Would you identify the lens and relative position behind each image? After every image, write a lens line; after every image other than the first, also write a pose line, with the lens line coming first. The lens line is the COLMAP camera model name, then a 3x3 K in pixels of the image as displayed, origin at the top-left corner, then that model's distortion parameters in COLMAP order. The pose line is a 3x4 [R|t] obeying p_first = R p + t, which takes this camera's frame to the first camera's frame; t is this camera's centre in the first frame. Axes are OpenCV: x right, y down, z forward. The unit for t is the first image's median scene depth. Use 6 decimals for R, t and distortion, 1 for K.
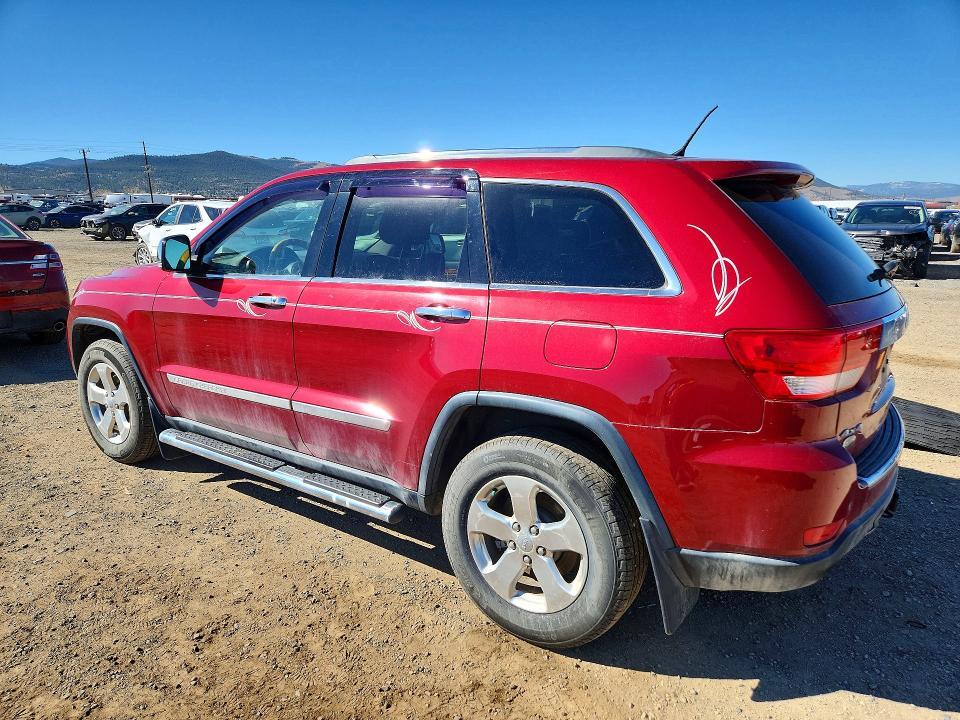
lens RADIAL K [[677.3, 0, 480.0], [0, 677.3, 360.0], [0, 0, 1]] dist [0.002931, 0.001755]
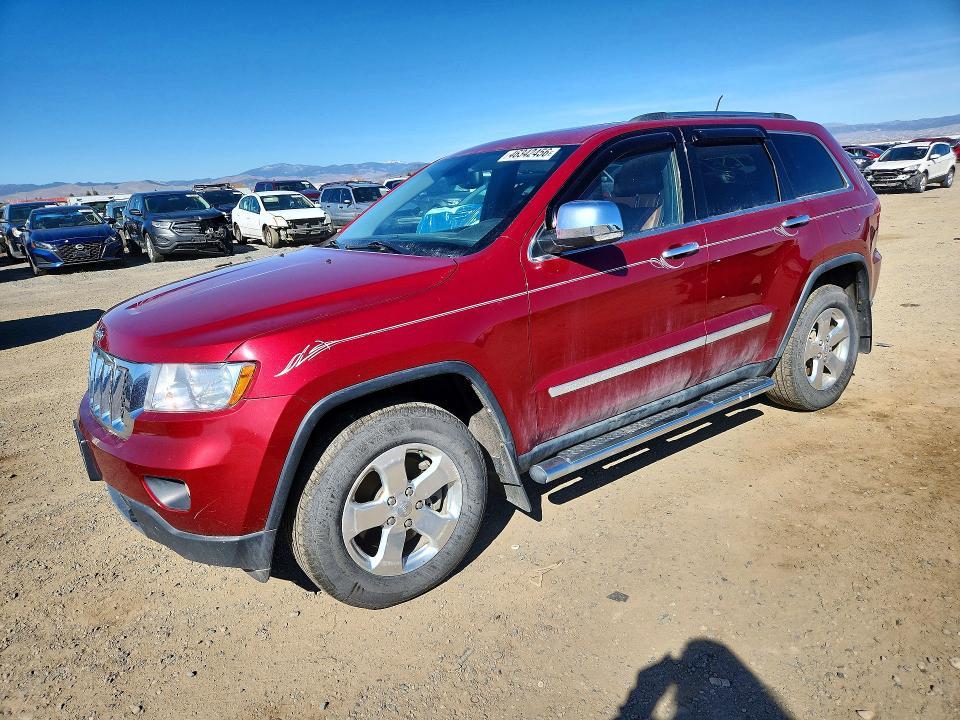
lens RADIAL K [[677.3, 0, 480.0], [0, 677.3, 360.0], [0, 0, 1]] dist [0.002931, 0.001755]
pose [[0.212968, -0.239339, 0.947292, -1.114041], [0.207584, 0.958483, 0.195497, -0.156715], [-0.954753, 0.155008, 0.253810, 0.858169]]
